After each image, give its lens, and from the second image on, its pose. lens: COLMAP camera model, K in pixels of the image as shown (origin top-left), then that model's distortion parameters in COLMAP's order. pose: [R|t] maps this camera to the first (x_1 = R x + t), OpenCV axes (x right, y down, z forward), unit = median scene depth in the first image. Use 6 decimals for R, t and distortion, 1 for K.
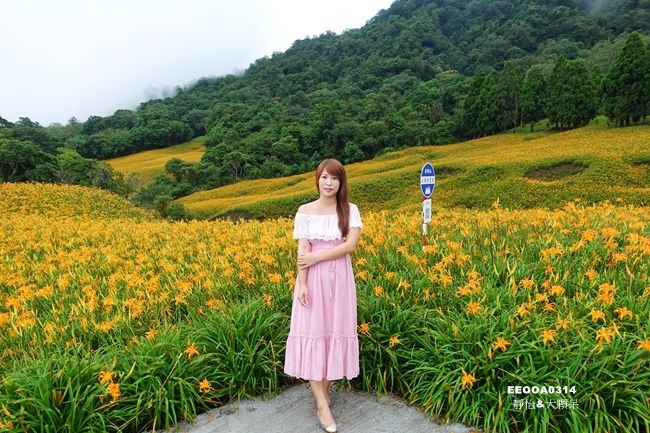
lens RADIAL K [[450.5, 0, 324.8], [0, 450.5, 218.3], [0, 0, 1]] dist [0.003542, -0.002521]
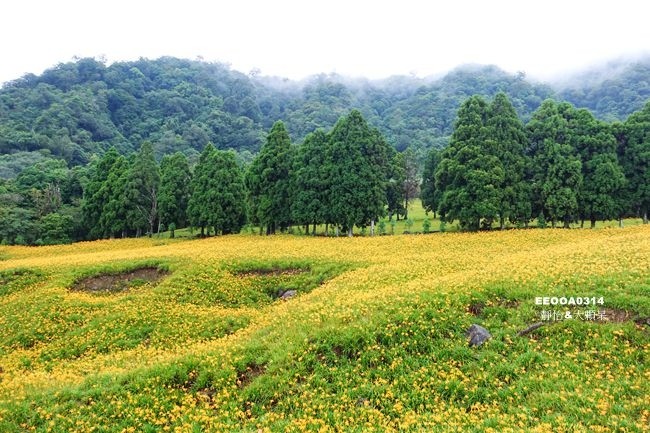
lens RADIAL K [[562.6, 0, 323.5], [0, 562.6, 212.4], [0, 0, 1]] dist [0.008263, 0.000759]
pose [[0.829527, 0.121281, 0.545139, 0.177381], [0.022828, 0.967955, -0.250086, -0.001713], [-0.558000, 0.219897, 0.800176, 0.149373]]
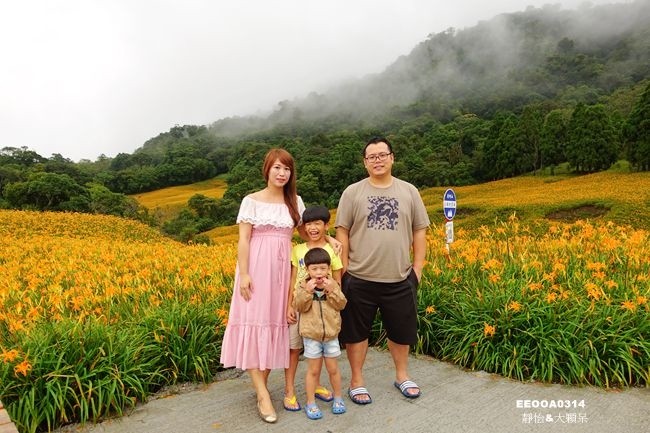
lens RADIAL K [[450.5, 0, 324.1], [0, 450.5, 218.1], [0, 0, 1]] dist [0.003542, -0.002521]
pose [[0.998907, 0.021346, -0.041578, -0.002564], [-0.024894, 0.995916, -0.086786, 0.003627], [0.039556, 0.087727, 0.995359, -0.007874]]
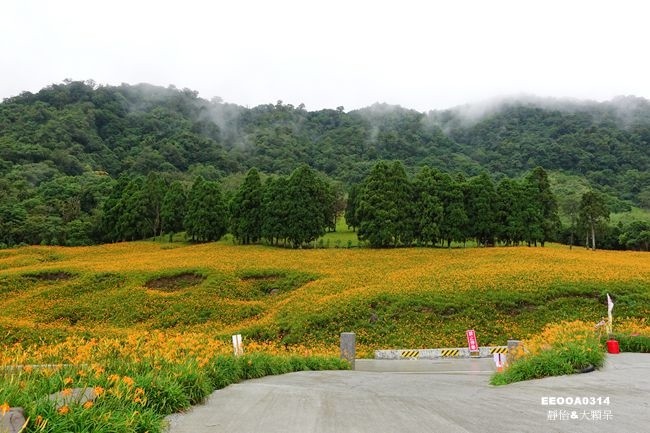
lens RADIAL K [[450.5, 0, 326.6], [0, 450.5, 217.0], [0, 0, 1]] dist [0.003542, -0.002521]
pose [[0.742775, 0.135366, 0.655714, 0.052178], [0.026224, 0.972716, -0.230514, -0.003969], [-0.669027, 0.188416, 0.718959, 0.030874]]
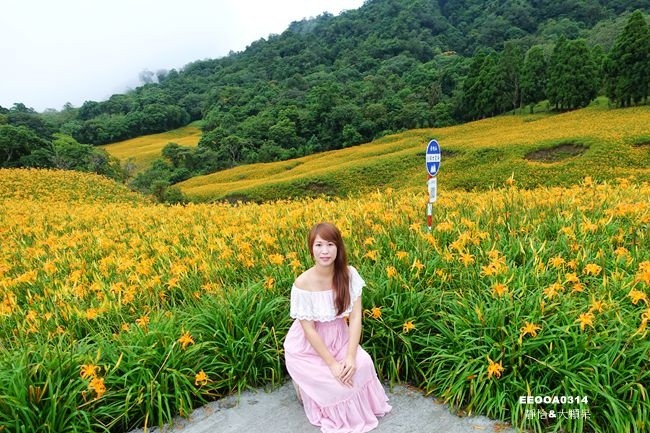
lens RADIAL K [[450.5, 0, 324.0], [0, 450.5, 218.7], [0, 0, 1]] dist [0.003542, -0.002521]
pose [[0.999965, -0.008190, 0.001794, -0.000476], [0.008121, 0.999334, 0.035582, 0.000554], [-0.002084, -0.035566, 0.999365, 0.002633]]
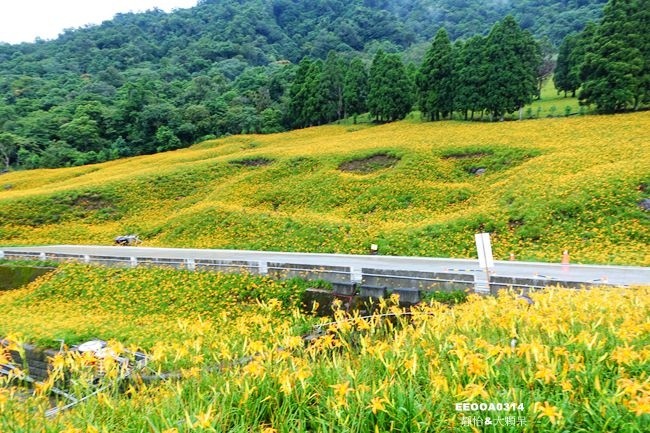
lens RADIAL K [[450.5, 0, 325.8], [0, 450.5, 215.0], [0, 0, 1]] dist [0.003542, -0.002521]
pose [[0.941895, -0.024255, 0.335032, 0.068895], [0.020453, 0.999680, 0.014871, -0.009193], [-0.335285, -0.007155, 0.942090, 0.098487]]
